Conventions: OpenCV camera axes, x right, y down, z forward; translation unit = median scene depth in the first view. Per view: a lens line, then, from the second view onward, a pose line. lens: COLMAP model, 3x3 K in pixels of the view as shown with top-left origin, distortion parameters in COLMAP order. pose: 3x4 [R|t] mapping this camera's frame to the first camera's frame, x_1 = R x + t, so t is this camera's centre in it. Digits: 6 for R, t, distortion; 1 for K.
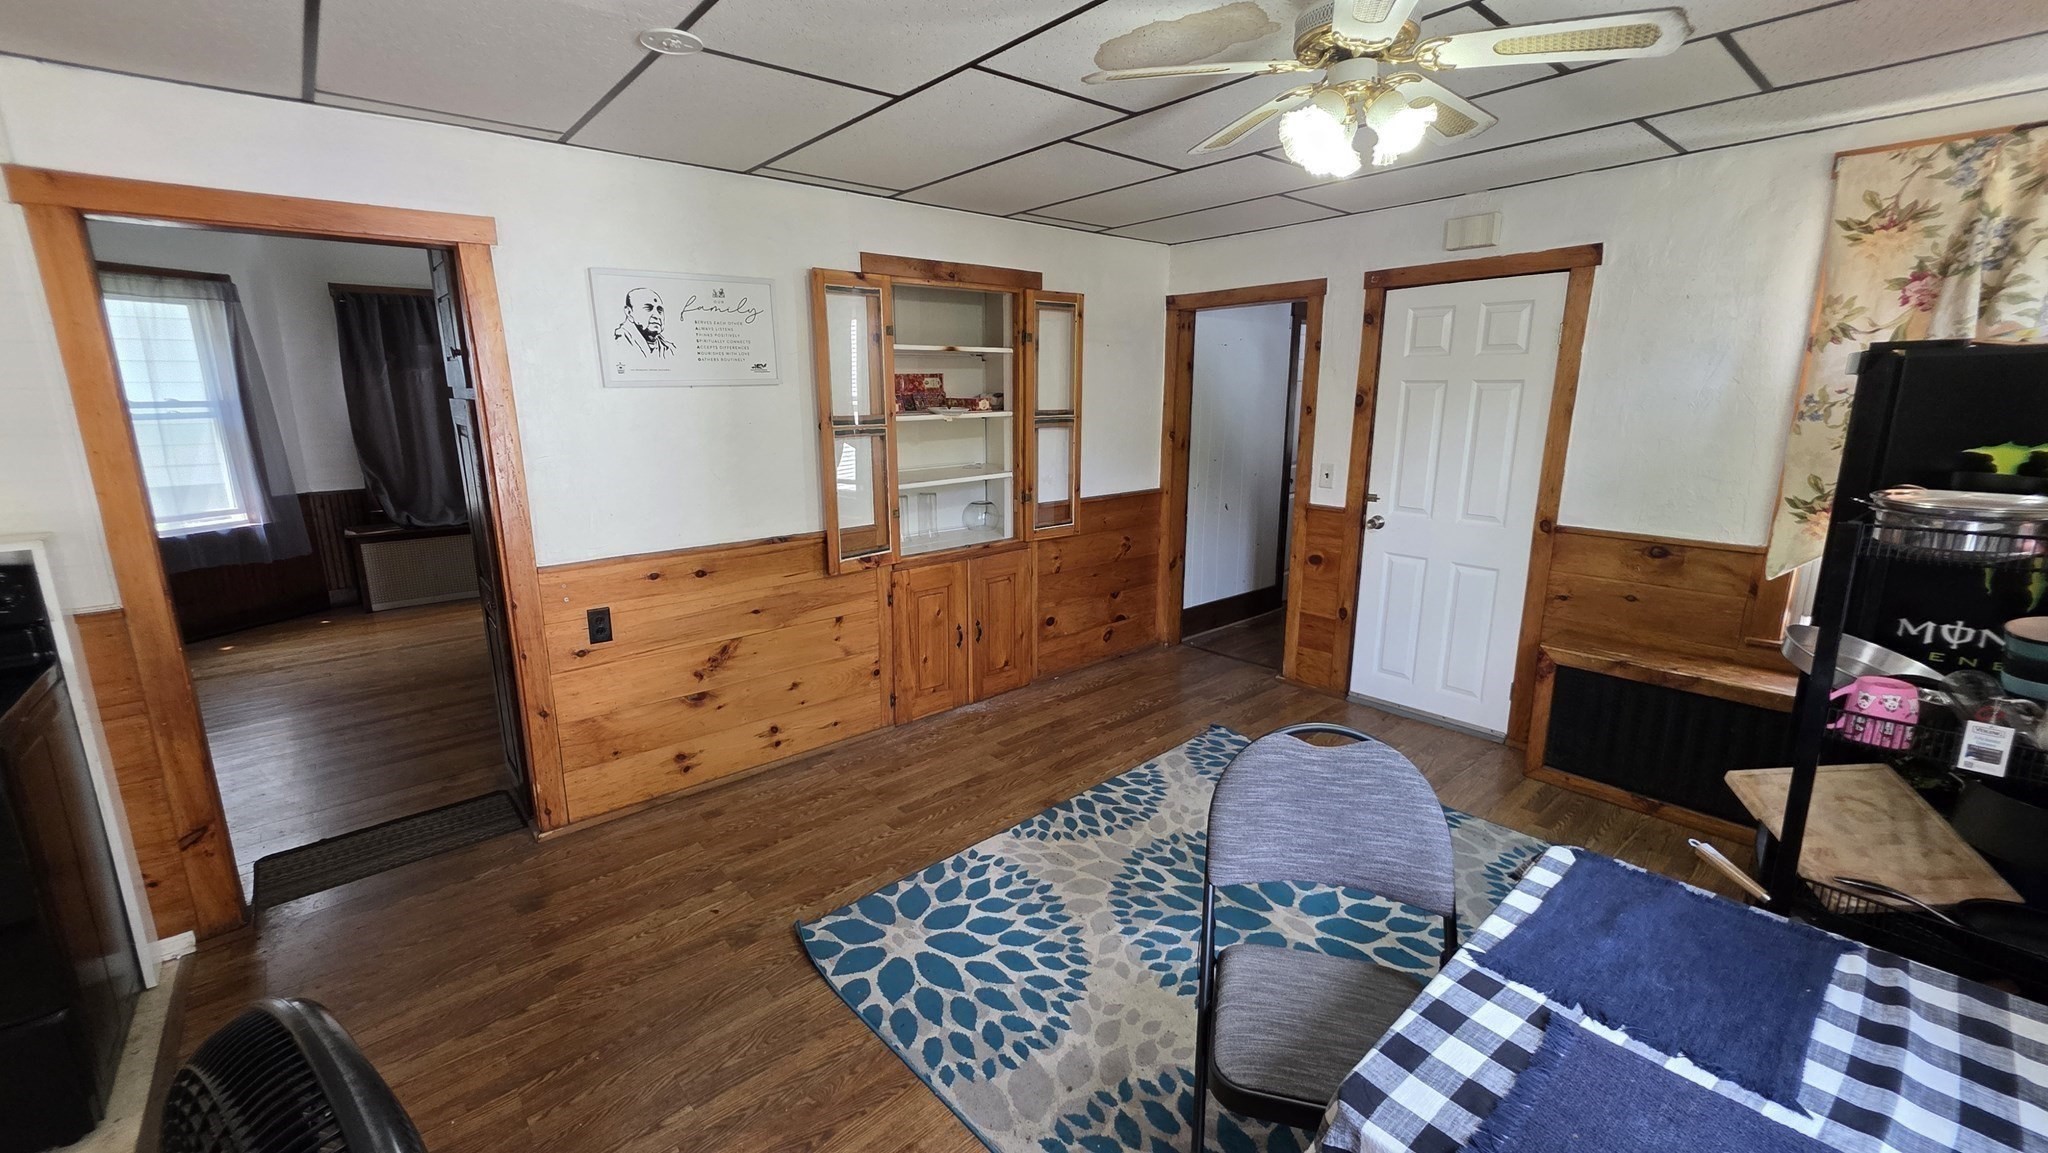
lens RADIAL K [[819.5, 0, 1014.8], [0, 819.5, 567.9], [0, 0, 1]] dist [-0.003871, 0.000803]
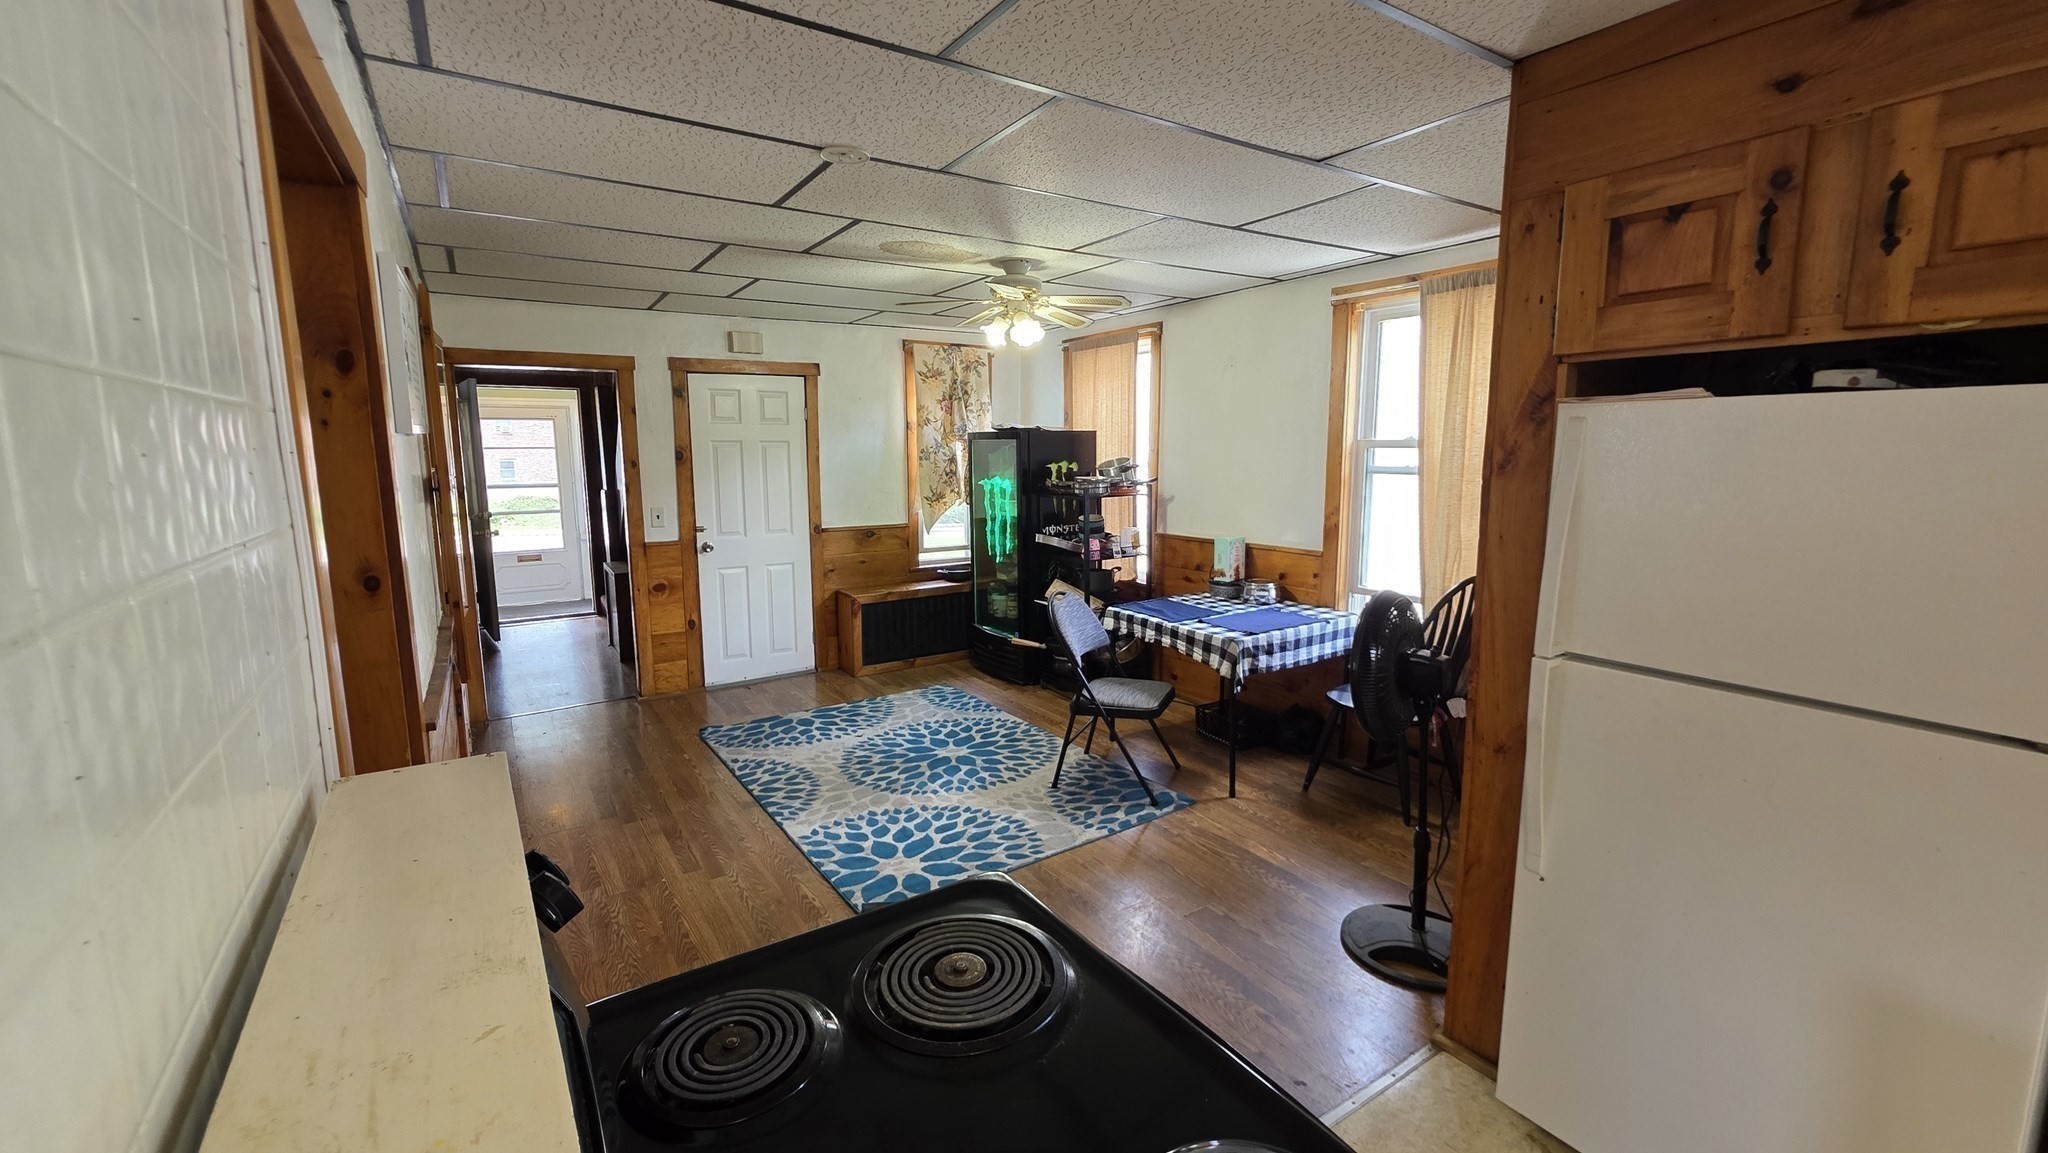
lens RADIAL K [[819.5, 0, 1014.0], [0, 819.5, 567.8], [0, 0, 1]] dist [-0.003871, 0.000803]
pose [[0.133819, -0.138804, 0.981237, -1.219631], [0.216882, 0.970242, 0.107670, -0.091141], [-0.966982, 0.198405, 0.159941, 0.501850]]
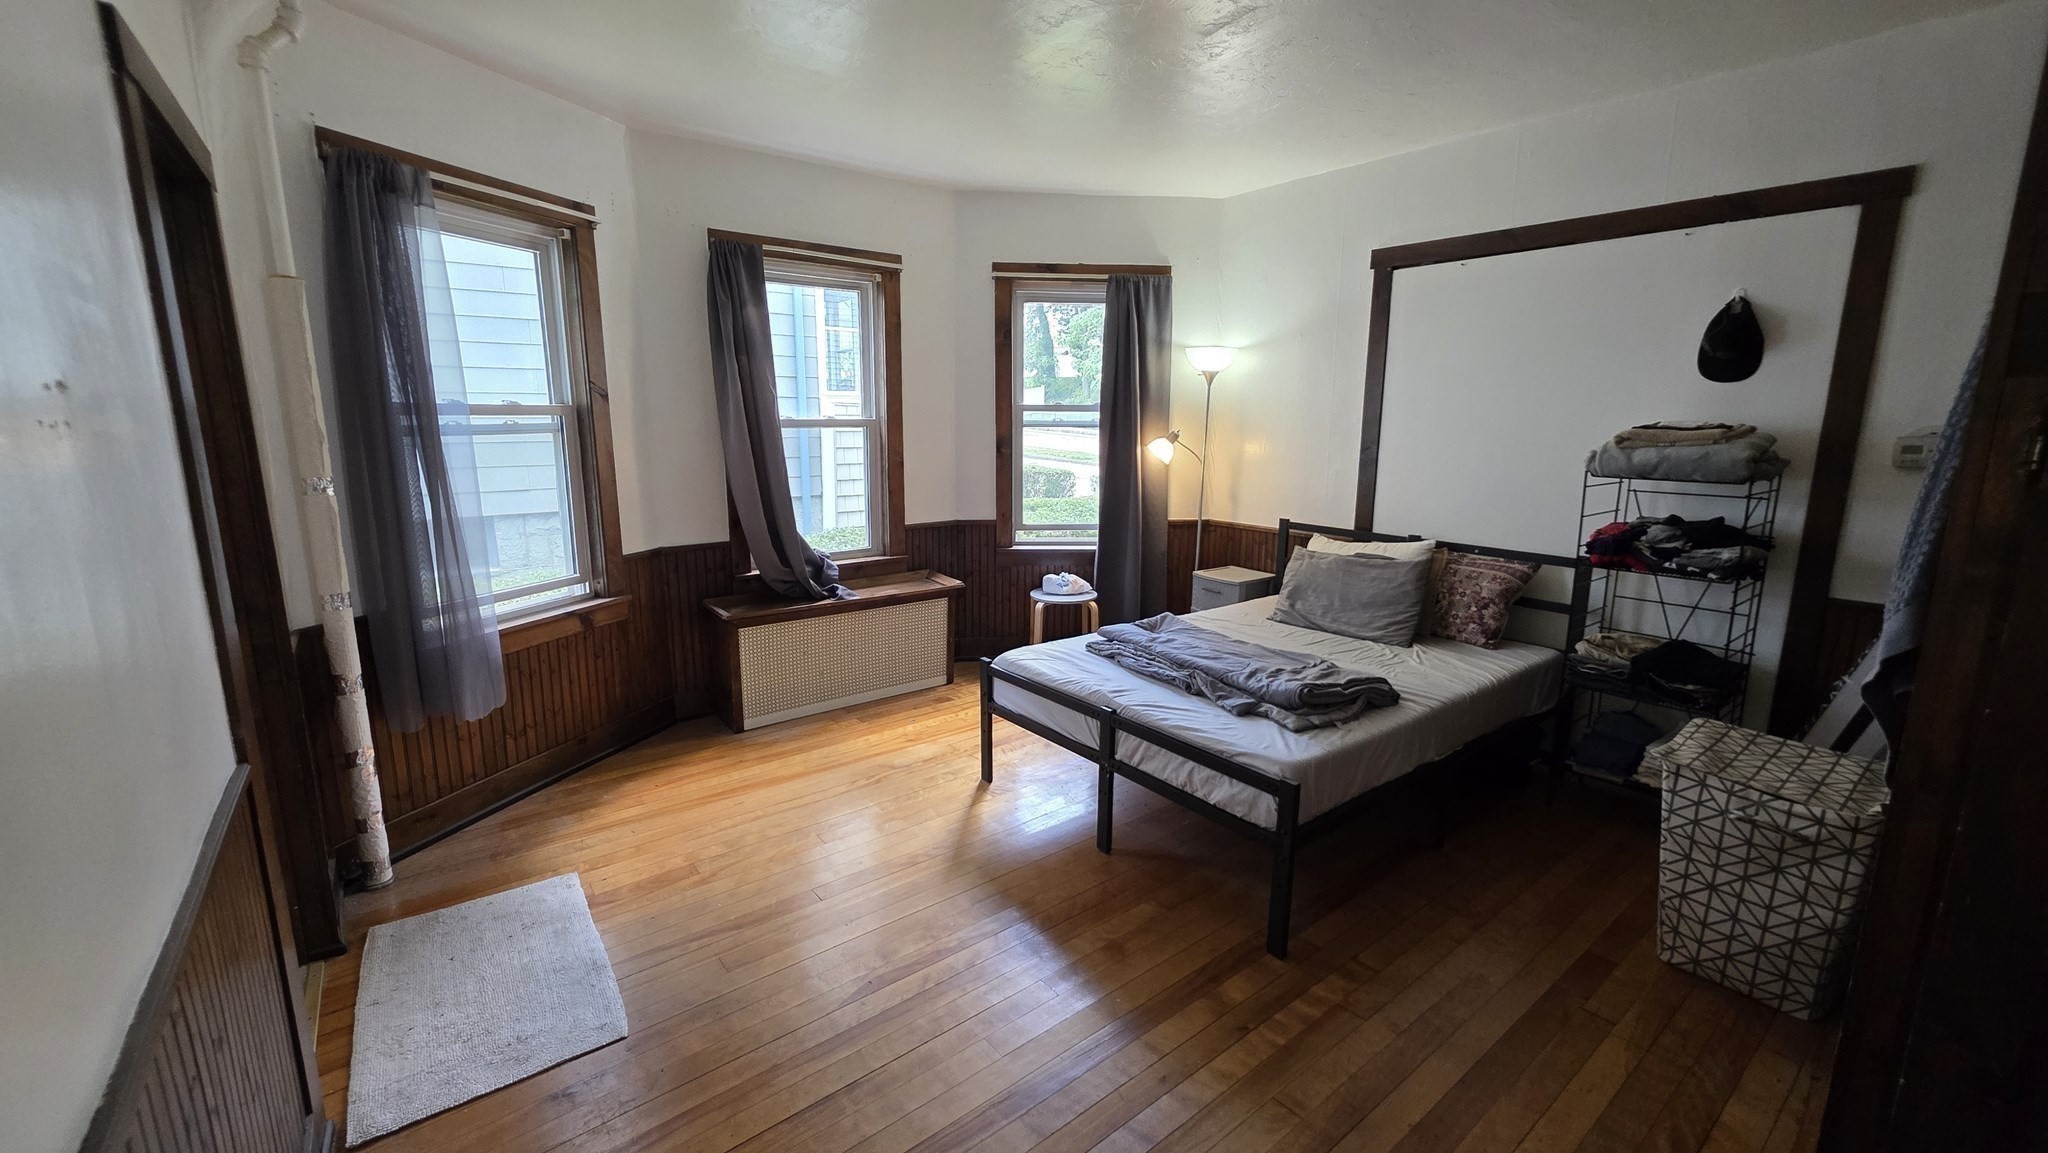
lens RADIAL K [[819.5, 0, 1017.9], [0, 819.5, 573.1], [0, 0, 1]] dist [-0.003871, 0.000803]
pose [[0.999184, 0.014100, -0.037836, 0.002857], [-0.015118, 0.999527, -0.026772, 0.329326], [0.037441, 0.027322, 0.998925, -1.019480]]
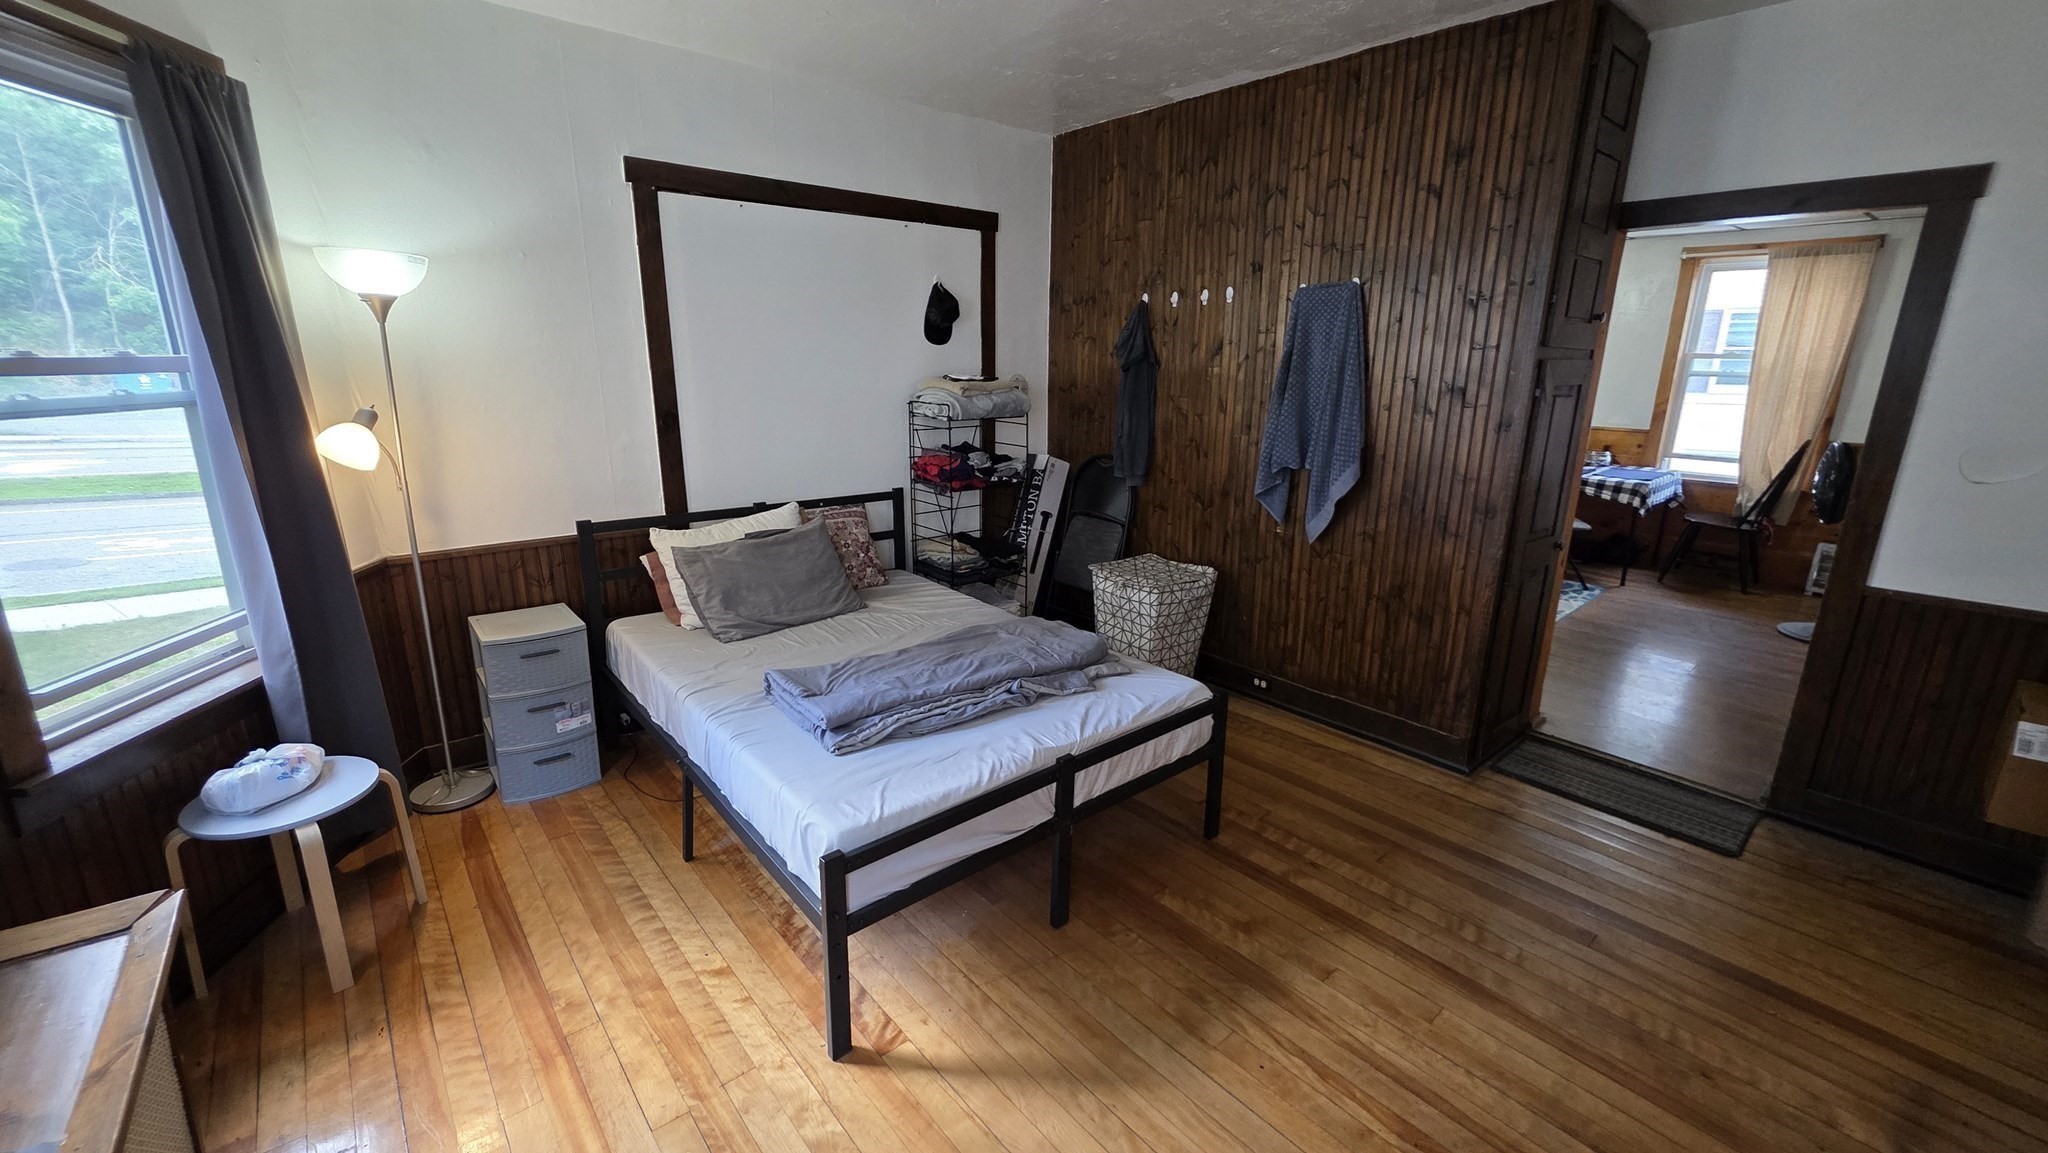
lens RADIAL K [[819.5, 0, 1010.5], [0, 819.5, 573.5], [0, 0, 1]] dist [-0.003871, 0.000803]
pose [[-0.004152, -0.253155, 0.967417, -1.977321], [0.209543, 0.945727, 0.248379, -0.407308], [-0.977791, 0.203746, 0.049120, 1.970892]]
